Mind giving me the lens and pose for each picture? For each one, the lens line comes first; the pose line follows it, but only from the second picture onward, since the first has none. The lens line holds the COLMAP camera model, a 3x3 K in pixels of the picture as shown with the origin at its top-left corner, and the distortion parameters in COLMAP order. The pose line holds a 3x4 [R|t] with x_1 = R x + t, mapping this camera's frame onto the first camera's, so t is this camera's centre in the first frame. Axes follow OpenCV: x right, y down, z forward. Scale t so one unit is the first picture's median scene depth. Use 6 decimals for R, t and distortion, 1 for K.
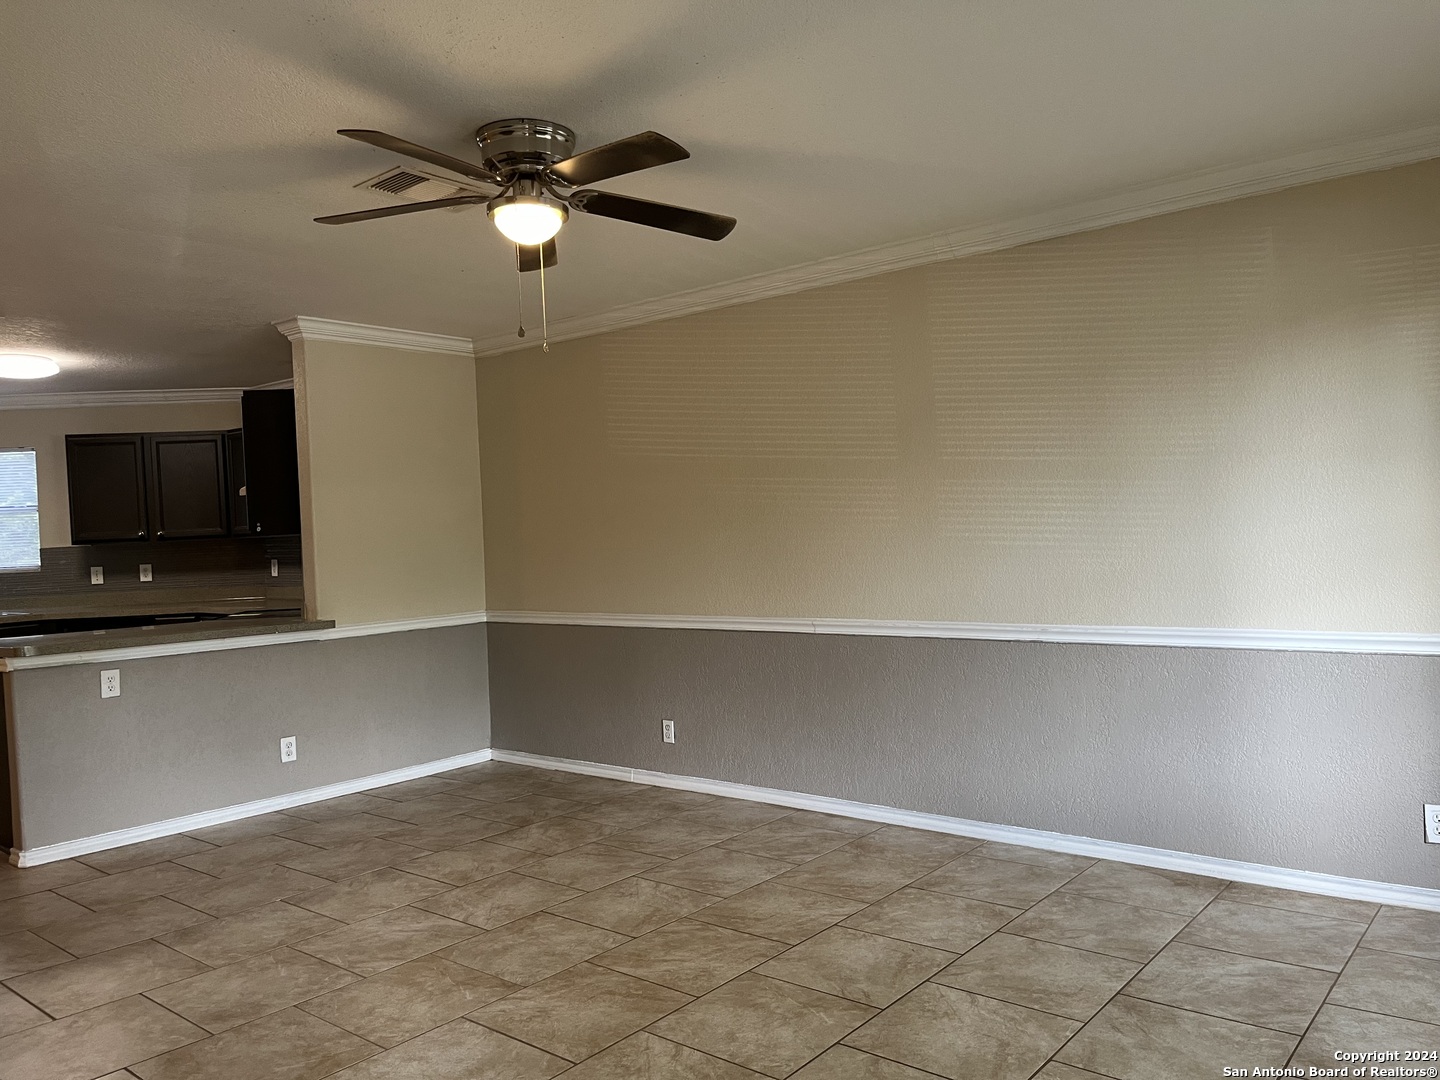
lens RADIAL K [[1086.7, 0, 714.8], [0, 1086.7, 541.9], [0, 0, 1]] dist [0.052958, -0.076352]
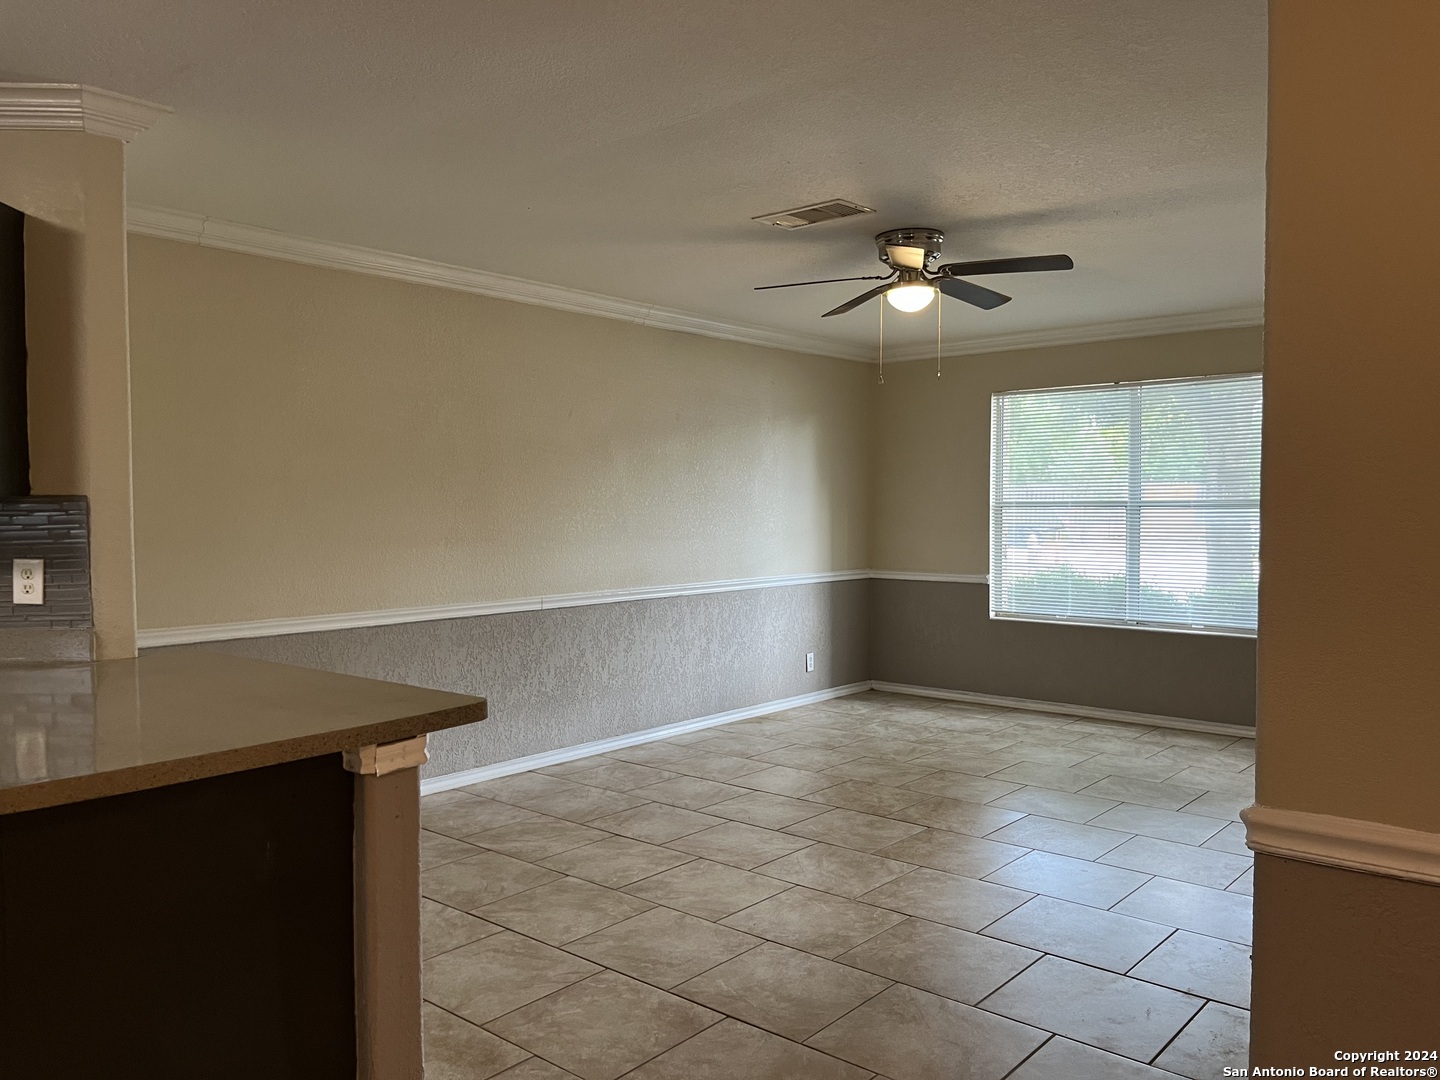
lens RADIAL K [[1086.7, 0, 714.8], [0, 1086.7, 541.9], [0, 0, 1]] dist [0.052958, -0.076352]
pose [[0.021102, 0.006325, 0.999757, -1.406652], [0.008610, 0.999942, -0.006508, 0.030793], [-0.999740, 0.008745, 0.021047, 1.080252]]
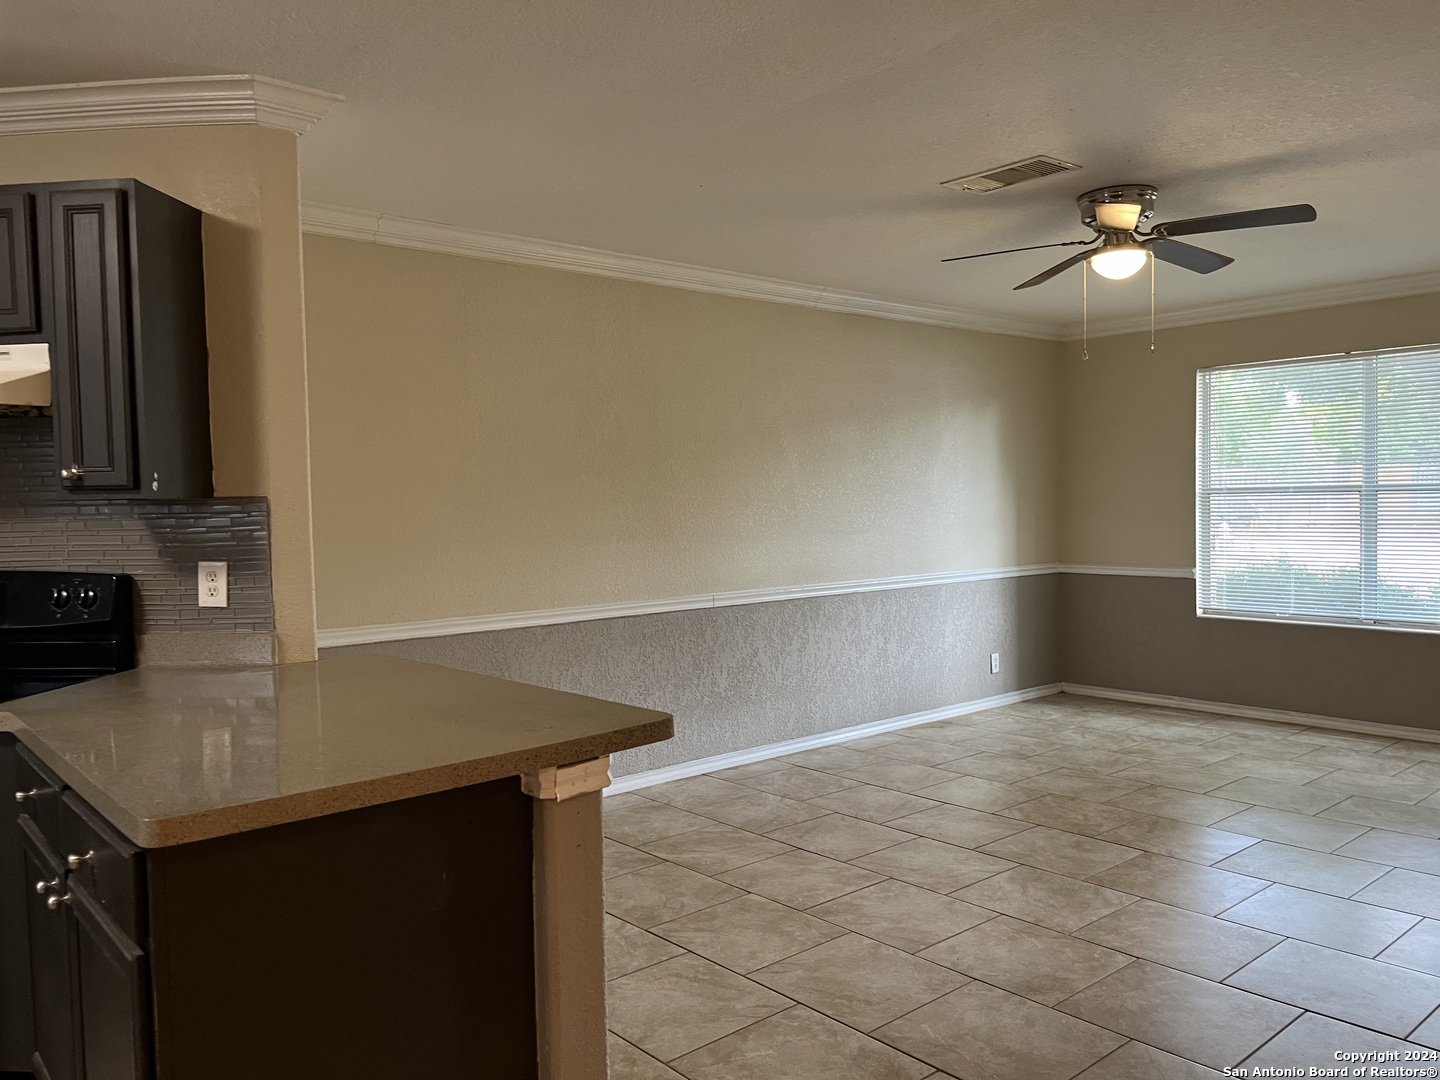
lens RADIAL K [[1086.7, 0, 714.8], [0, 1086.7, 541.9], [0, 0, 1]] dist [0.052958, -0.076352]
pose [[0.166809, -0.001089, 0.985989, -1.334940], [0.017426, 0.999846, -0.001844, 0.027140], [-0.985835, 0.017490, 0.166802, 1.108236]]
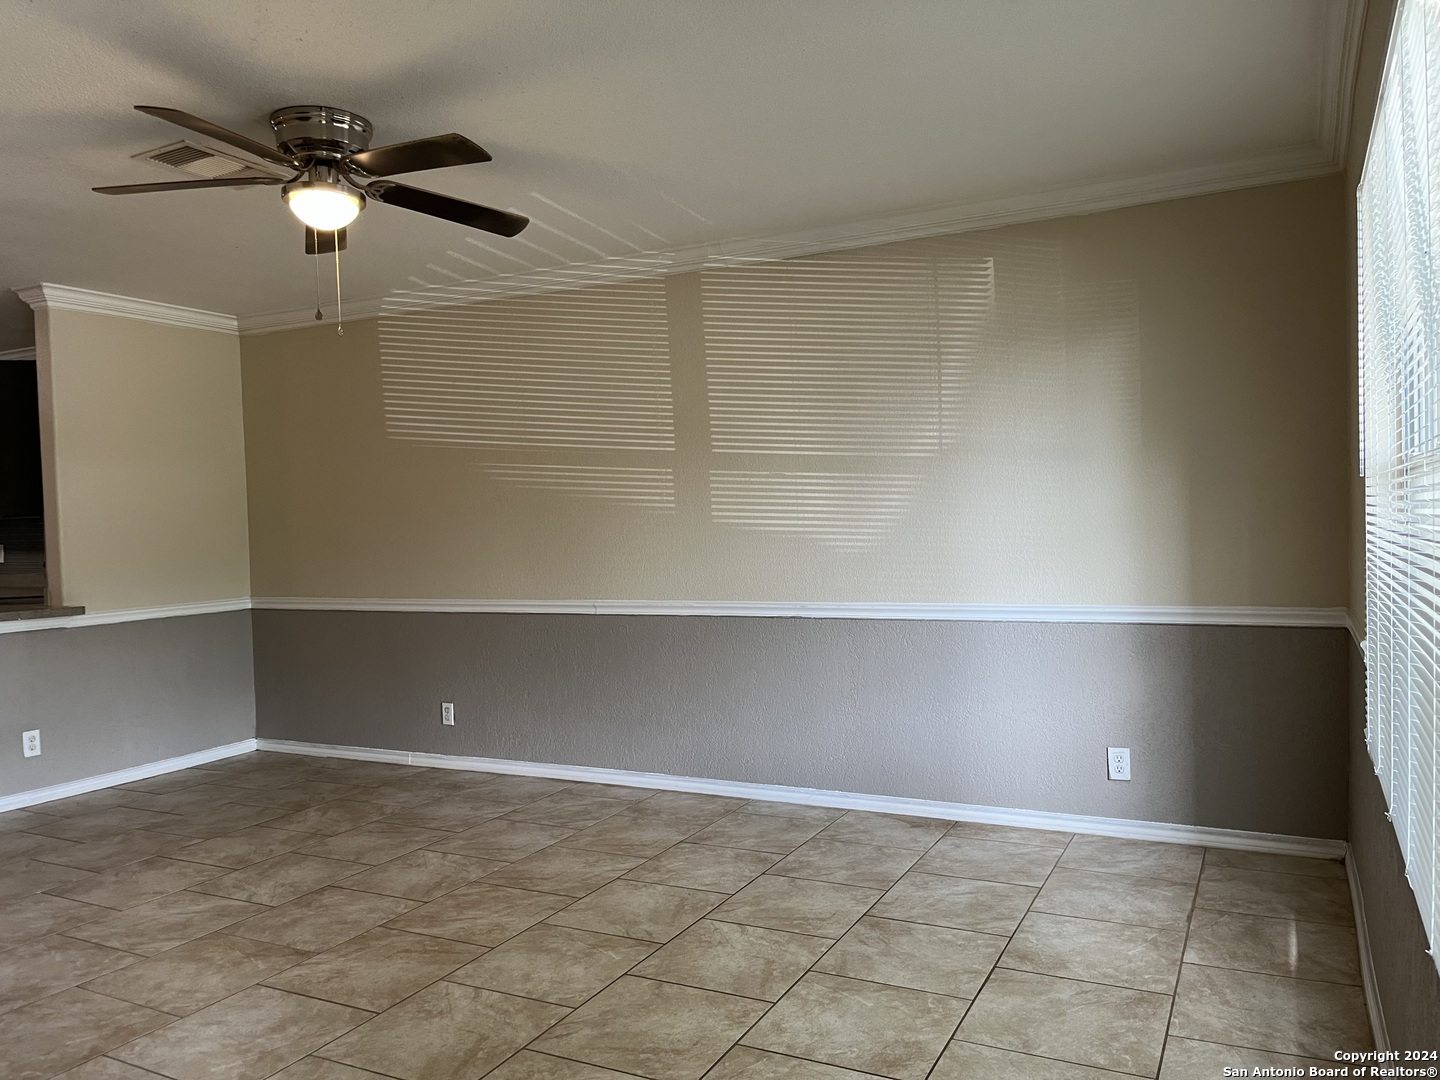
lens RADIAL K [[1086.7, 0, 714.8], [0, 1086.7, 541.9], [0, 0, 1]] dist [0.052958, -0.076352]
pose [[0.976623, 0.005909, 0.214880, -0.029555], [-0.007265, 0.999958, 0.005518, 0.010260], [-0.214838, -0.006950, 0.976625, -0.072525]]
